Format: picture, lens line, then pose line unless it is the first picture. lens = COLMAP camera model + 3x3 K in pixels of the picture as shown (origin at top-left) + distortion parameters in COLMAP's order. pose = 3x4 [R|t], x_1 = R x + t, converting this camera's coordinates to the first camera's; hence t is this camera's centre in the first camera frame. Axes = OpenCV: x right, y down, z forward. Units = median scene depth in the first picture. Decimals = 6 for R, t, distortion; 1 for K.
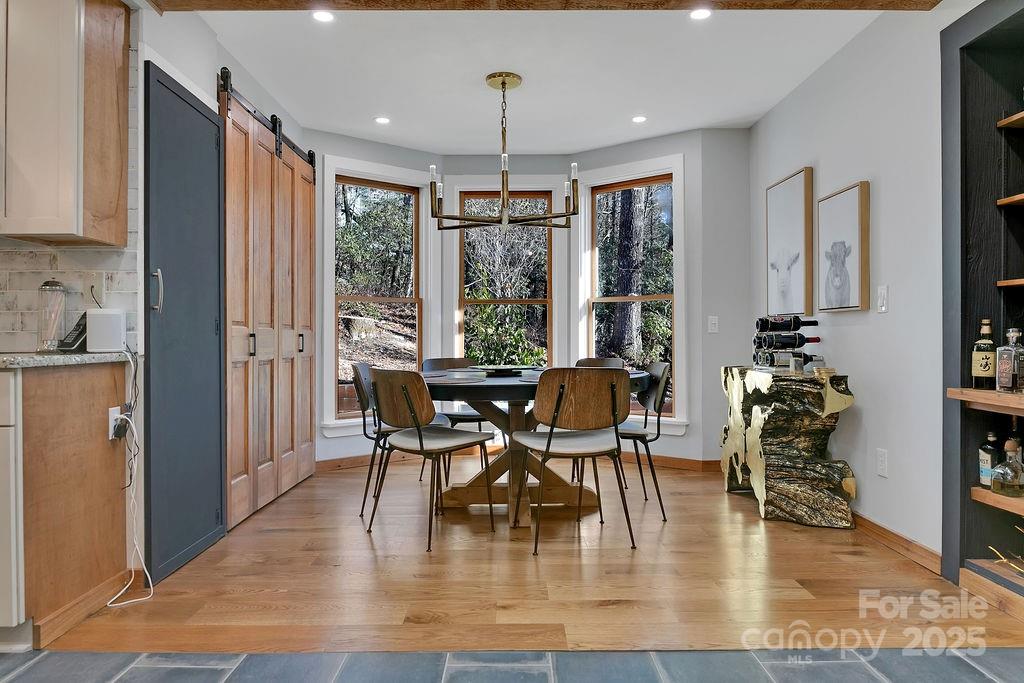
lens RADIAL K [[701.7, 0, 514.7], [0, 701.7, 337.4], [0, 0, 1]] dist [-0.006438, -0.008992]
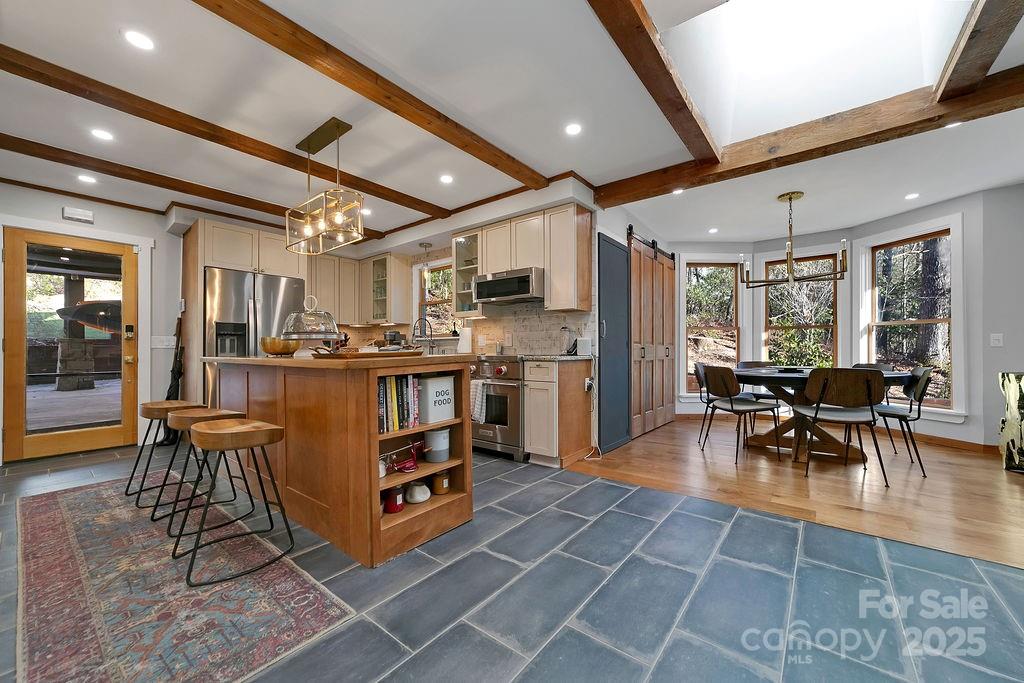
lens RADIAL K [[392.0, 0, 515.4], [0, 392.0, 346.5], [0, 0, 1]] dist [-0.001597, 0.001515]
pose [[0.782776, -0.002078, -0.622300, 0.056903], [-0.002048, 0.999980, -0.005916, -0.000525], [0.622300, 0.005905, 0.782756, -0.156879]]
